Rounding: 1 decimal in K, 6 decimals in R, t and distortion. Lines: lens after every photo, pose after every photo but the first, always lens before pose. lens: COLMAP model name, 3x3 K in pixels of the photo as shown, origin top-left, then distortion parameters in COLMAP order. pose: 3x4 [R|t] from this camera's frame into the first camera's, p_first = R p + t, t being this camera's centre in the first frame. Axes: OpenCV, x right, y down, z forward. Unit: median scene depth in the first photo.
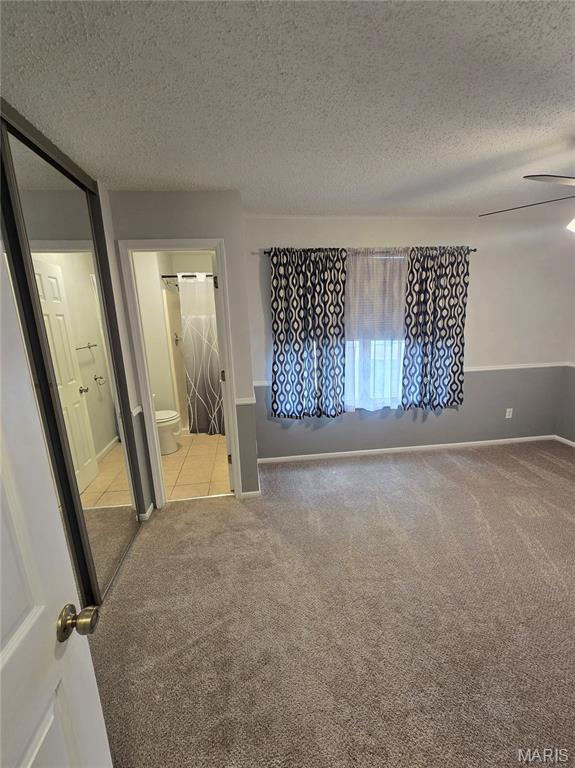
lens RADIAL K [[329.7, 0, 285.9], [0, 329.7, 394.3], [0, 0, 1]] dist [0.001459, 0.000812]
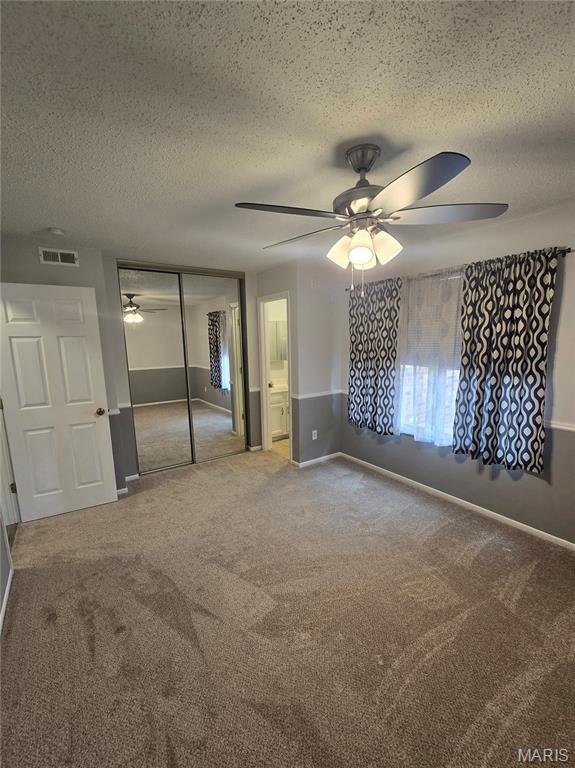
lens RADIAL K [[312.5, 0, 288.0], [0, 312.5, 399.7], [0, 0, 1]] dist [-0.000098, 0.000122]
pose [[0.481804, 0.188462, -0.855773, 0.908336], [-0.215450, 0.972097, 0.092781, -0.074722], [0.849380, 0.139674, 0.508965, 0.231131]]
